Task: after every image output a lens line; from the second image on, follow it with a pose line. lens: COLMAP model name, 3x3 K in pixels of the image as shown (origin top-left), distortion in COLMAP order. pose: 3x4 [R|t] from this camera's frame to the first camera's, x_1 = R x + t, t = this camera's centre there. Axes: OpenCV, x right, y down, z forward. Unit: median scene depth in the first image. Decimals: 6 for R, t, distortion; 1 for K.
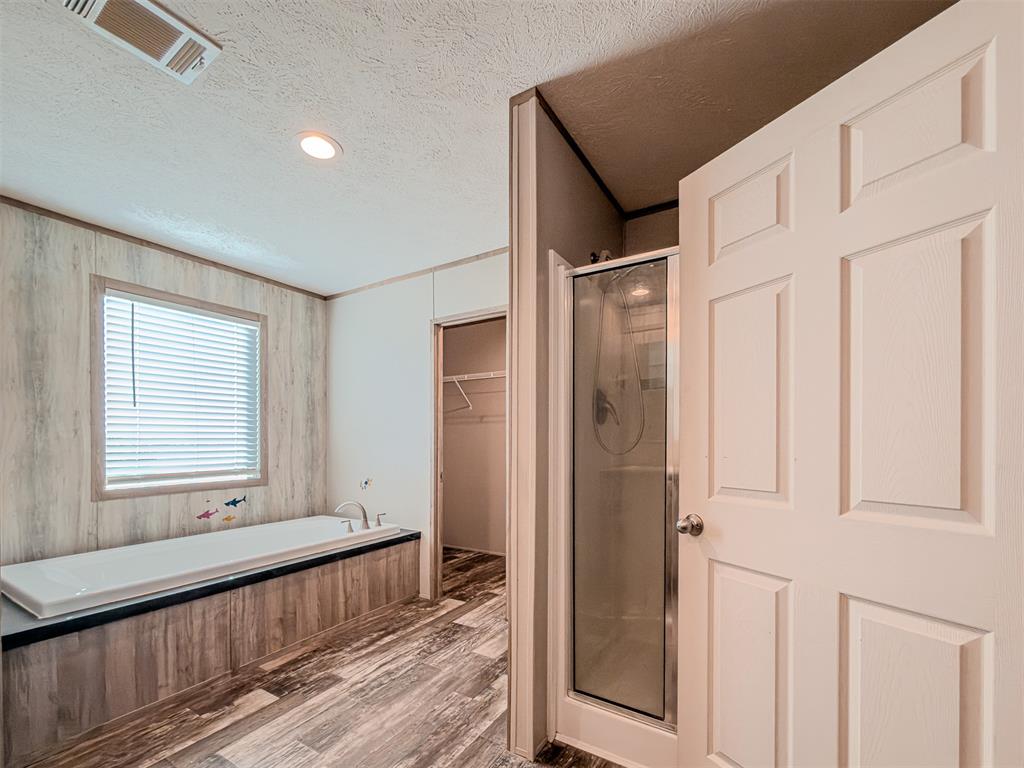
lens RADIAL K [[440.9, 0, 511.7], [0, 440.9, 446.5], [0, 0, 1]] dist [0.001058, 0.000265]
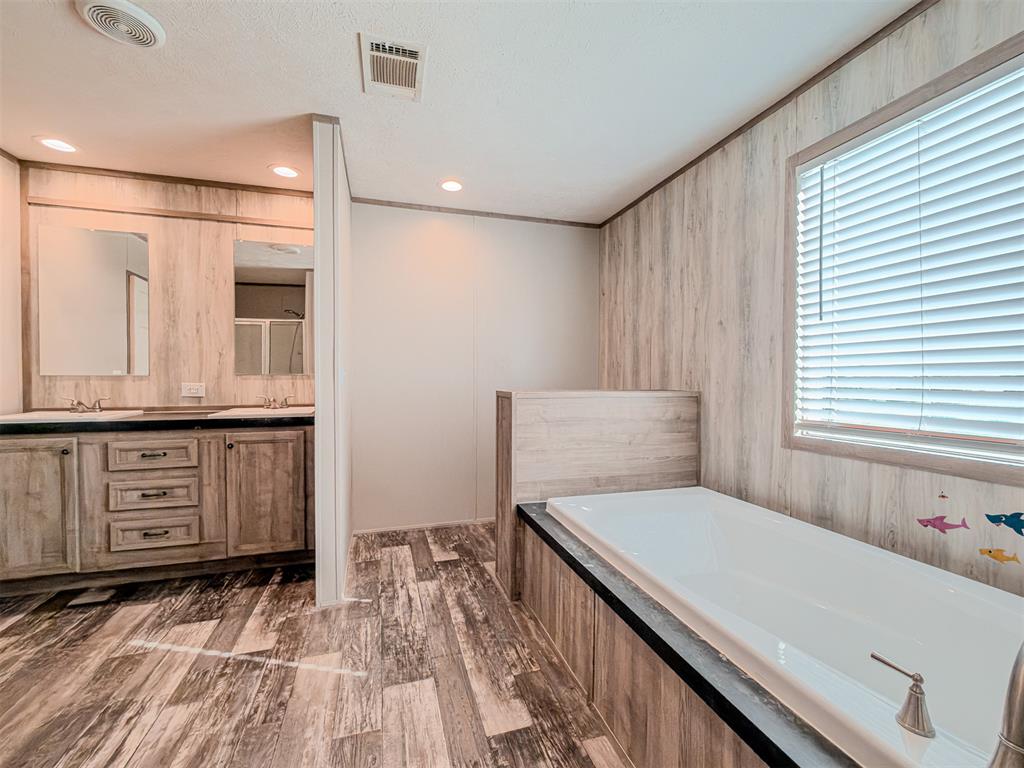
lens RADIAL K [[440.9, 0, 501.4], [0, 440.9, 381.5], [0, 0, 1]] dist [0.001058, 0.000265]
pose [[-0.675830, 0.010412, -0.736984, -0.023874], [-0.008305, 0.999729, 0.021741, -0.007151], [0.737011, 0.020814, -0.675560, 1.209188]]
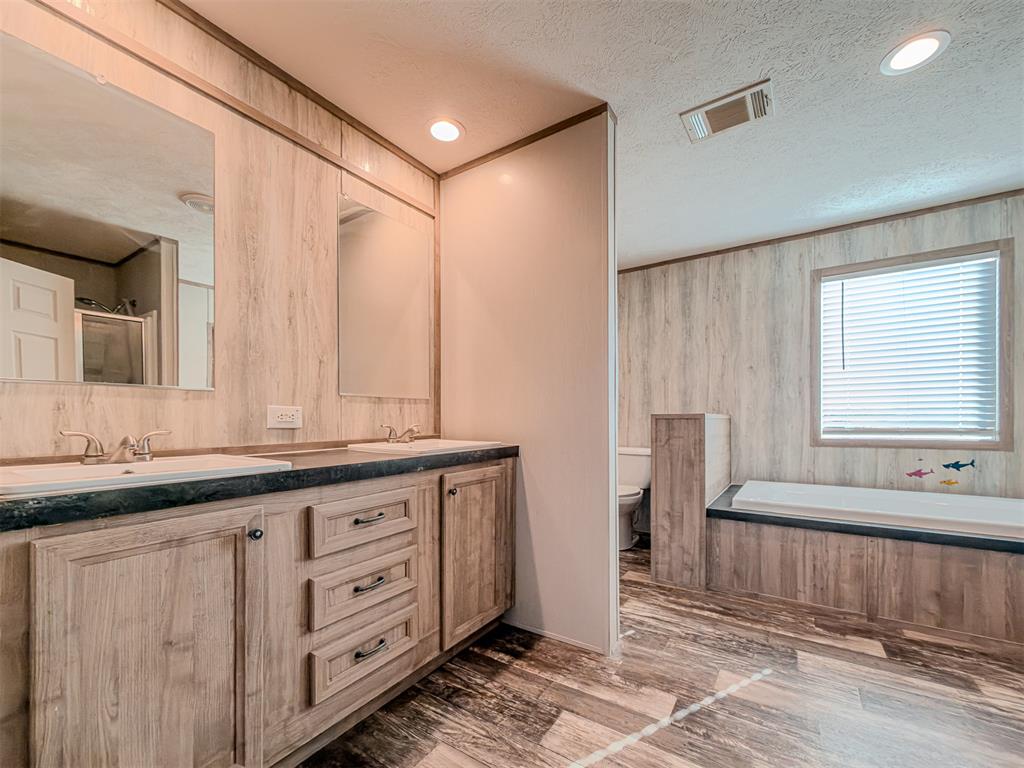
lens RADIAL K [[431.9, 0, 514.3], [0, 431.9, 415.6], [0, 0, 1]] dist [0.001962, 0.001118]
pose [[-0.035081, -0.001048, -0.999384, 0.359286], [-0.007412, 0.999972, -0.000788, 0.043787], [0.999357, 0.007379, -0.035088, 0.183284]]
